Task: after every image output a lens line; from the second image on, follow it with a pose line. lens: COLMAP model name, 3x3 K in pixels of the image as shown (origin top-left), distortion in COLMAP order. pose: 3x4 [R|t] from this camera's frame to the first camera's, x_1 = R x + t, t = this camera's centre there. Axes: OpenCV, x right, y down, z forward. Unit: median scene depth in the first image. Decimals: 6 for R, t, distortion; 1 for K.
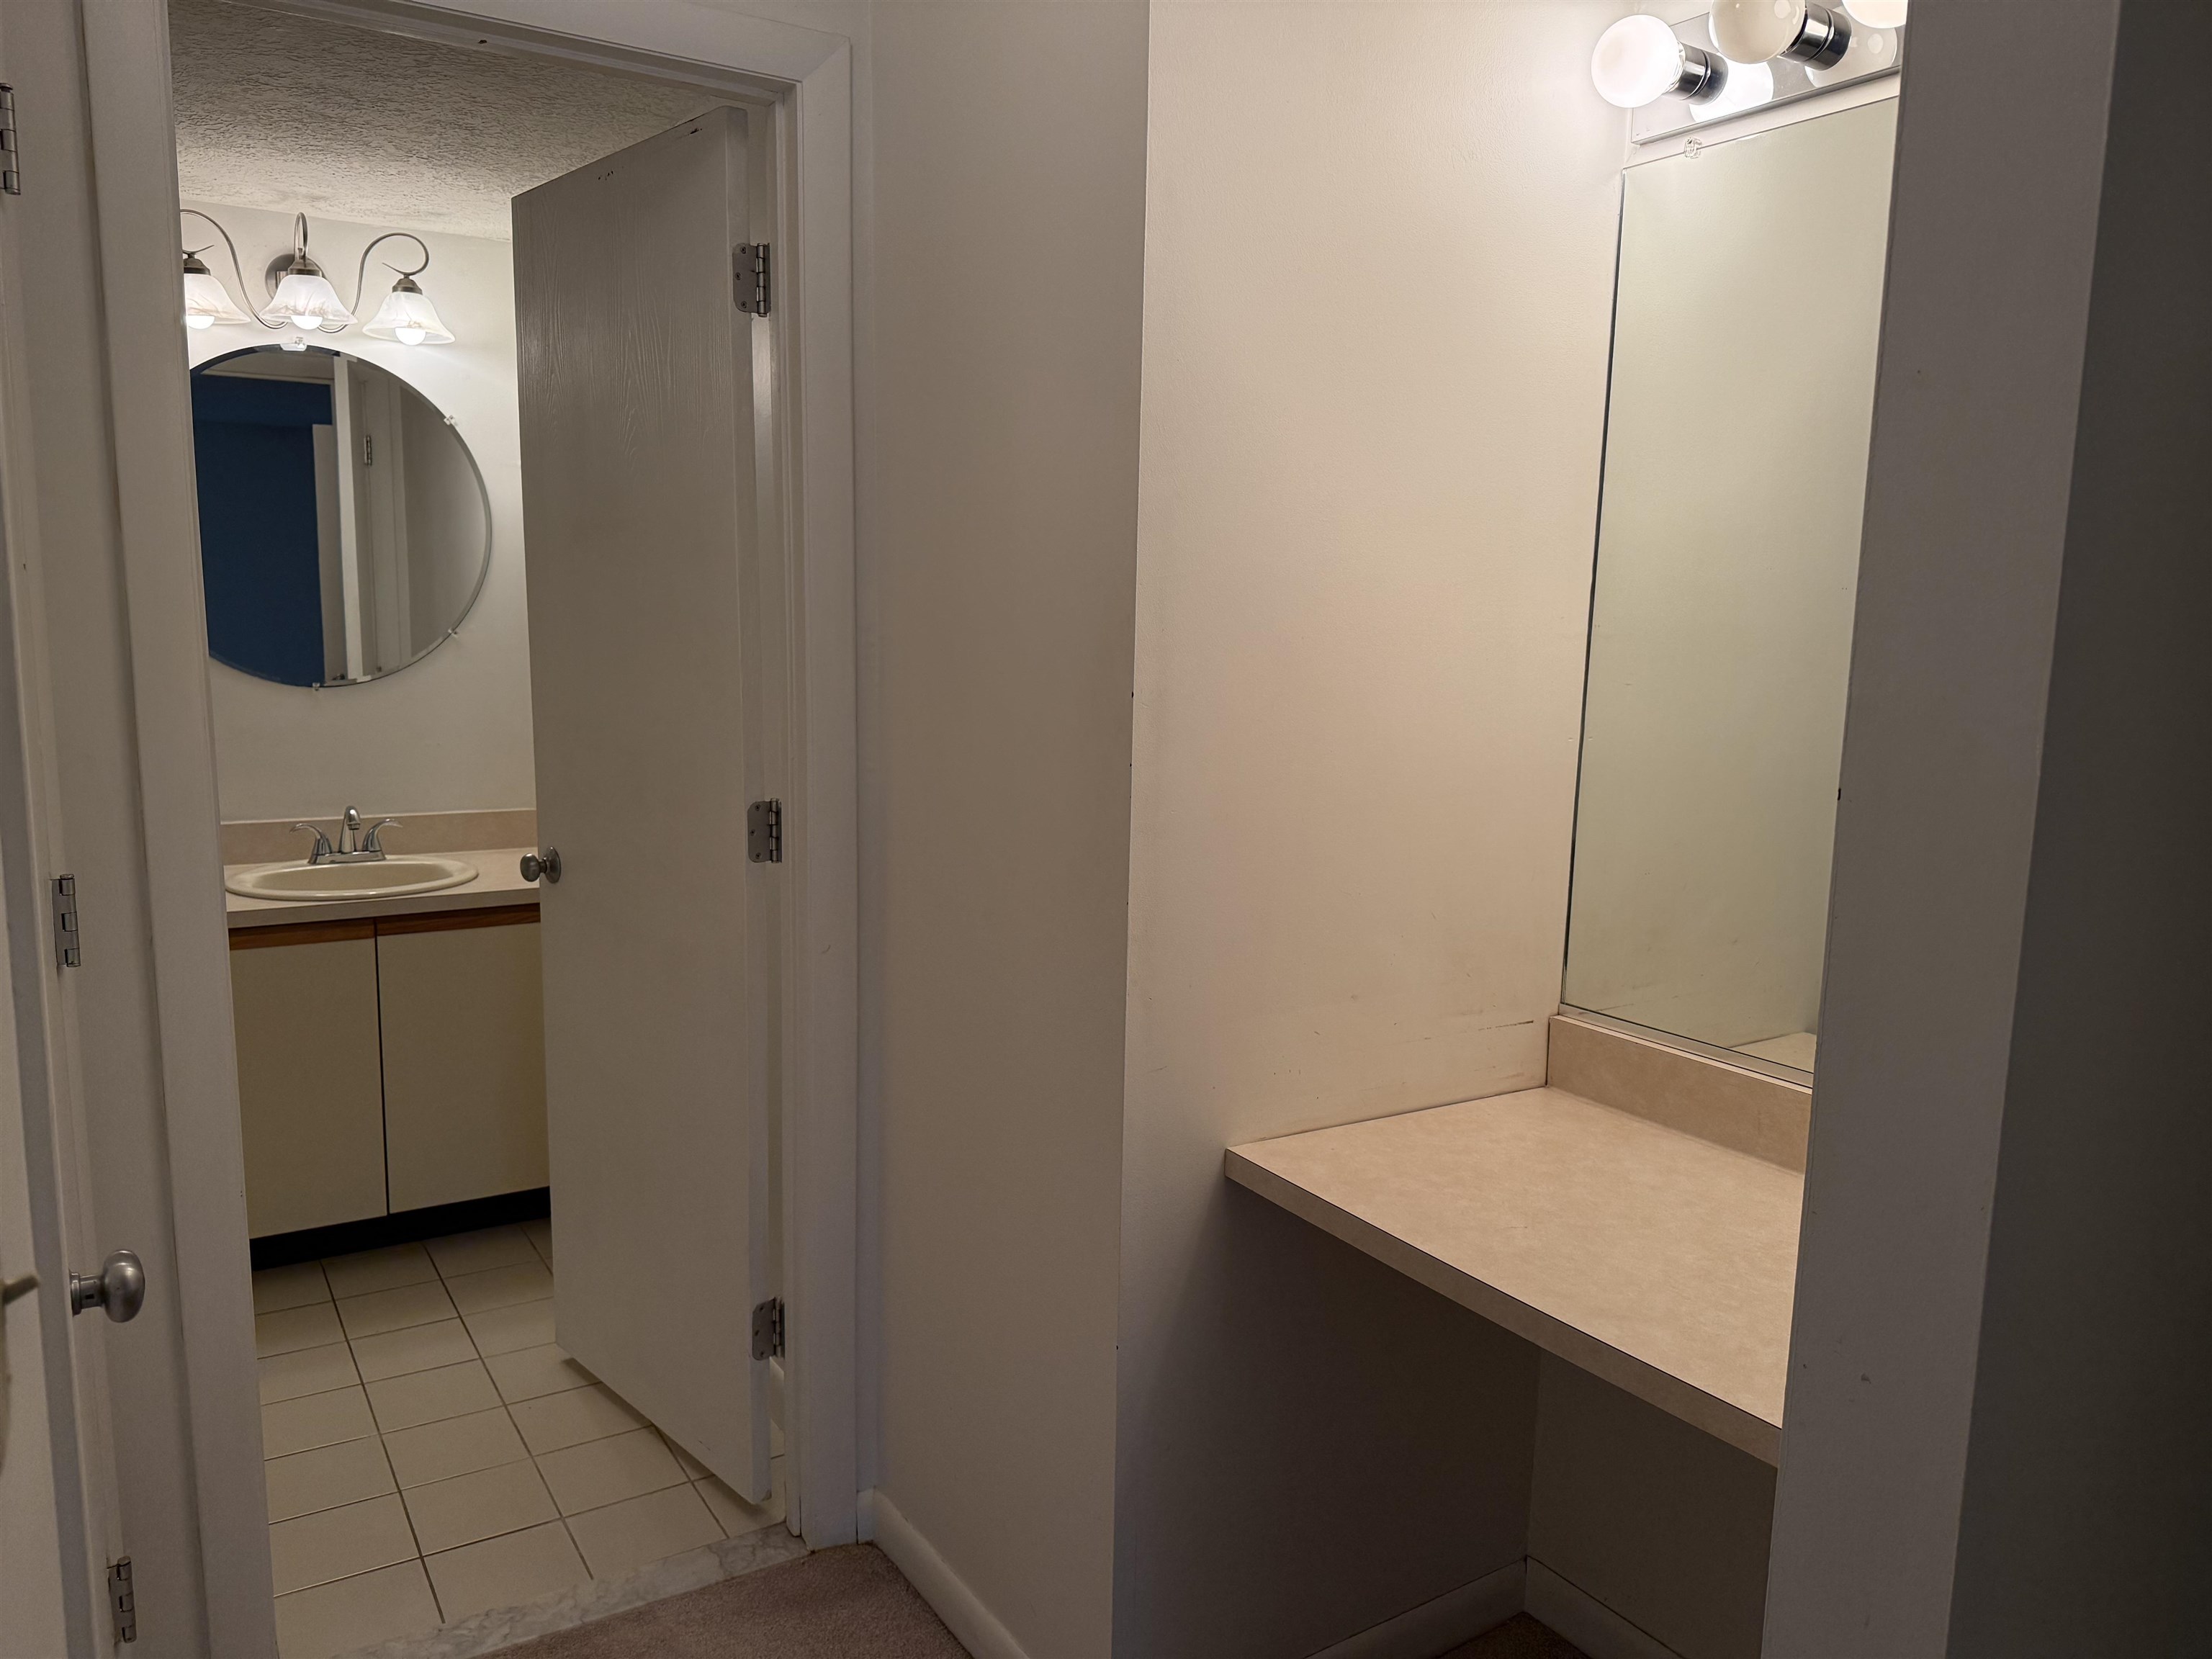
lens RADIAL K [[1581.1, 0, 1097.4], [0, 1581.1, 837.7], [0, 0, 1]] dist [0.019276, -0.028088]
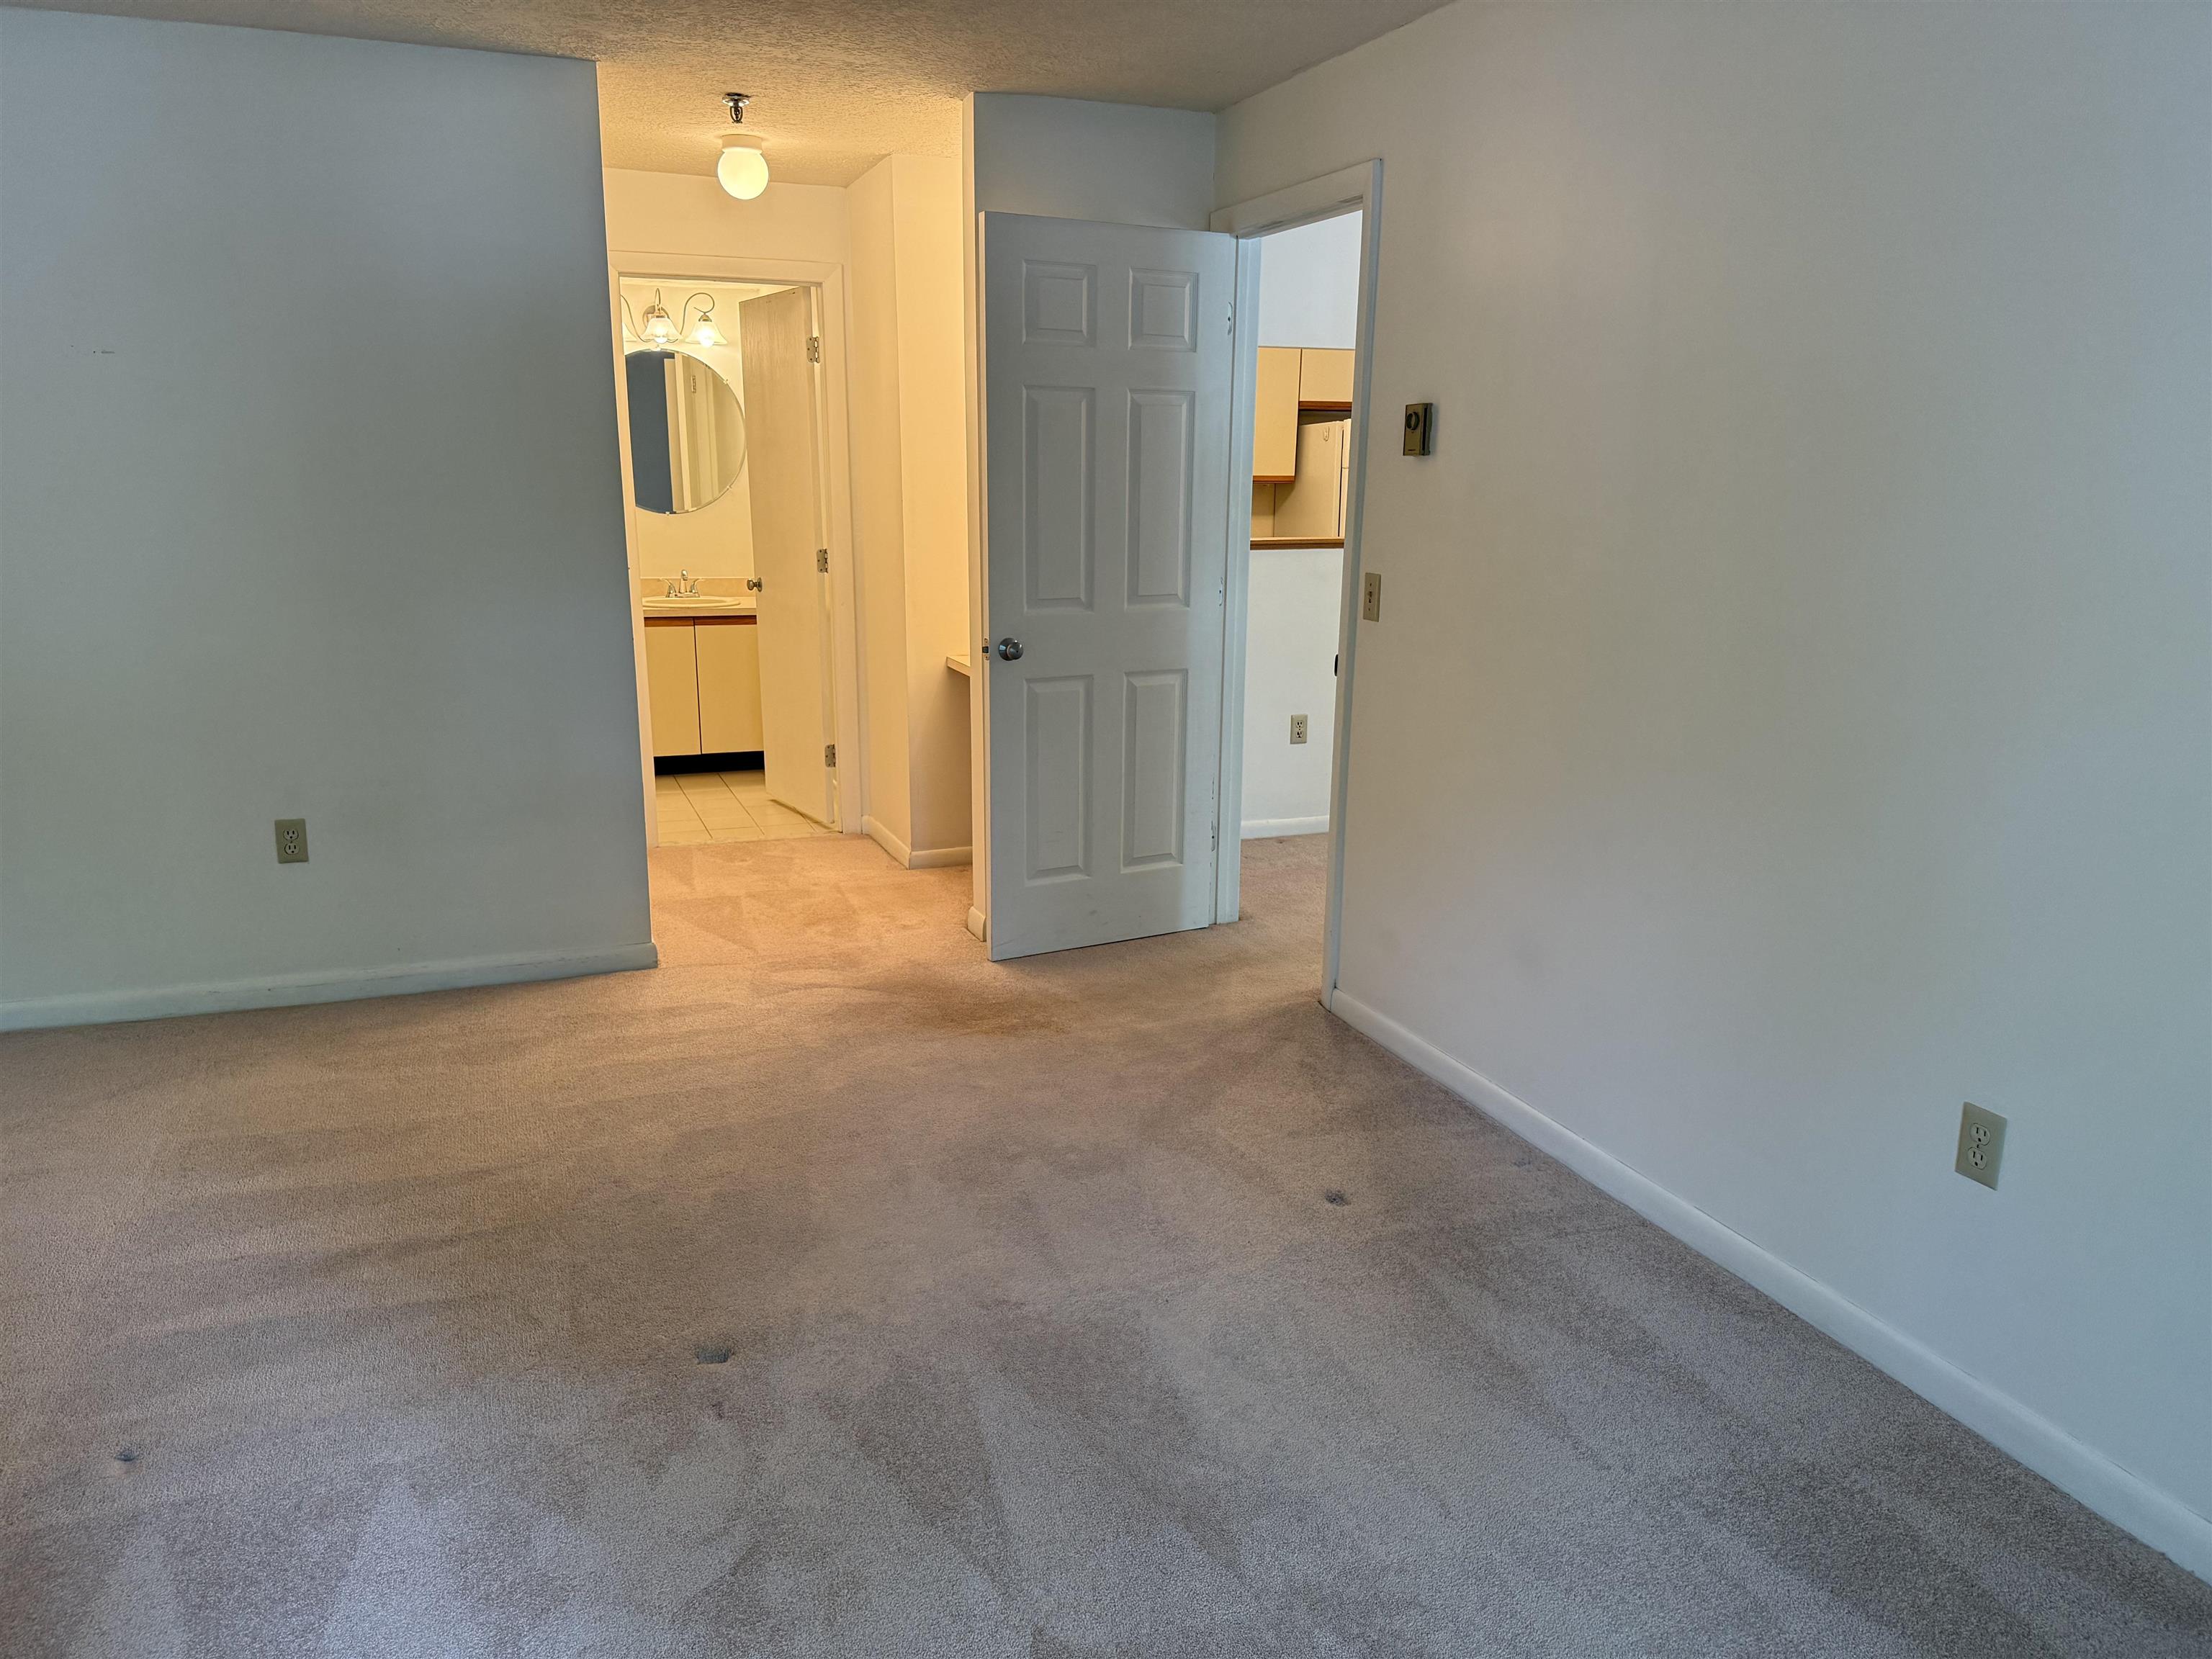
lens RADIAL K [[1581.1, 0, 1110.8], [0, 1581.1, 824.5], [0, 0, 1]] dist [0.019276, -0.028088]
pose [[0.982223, 0.030787, -0.185178, 0.521270], [-0.013680, 0.995576, 0.092961, 0.123412], [0.187220, -0.088775, 0.978298, -1.051604]]
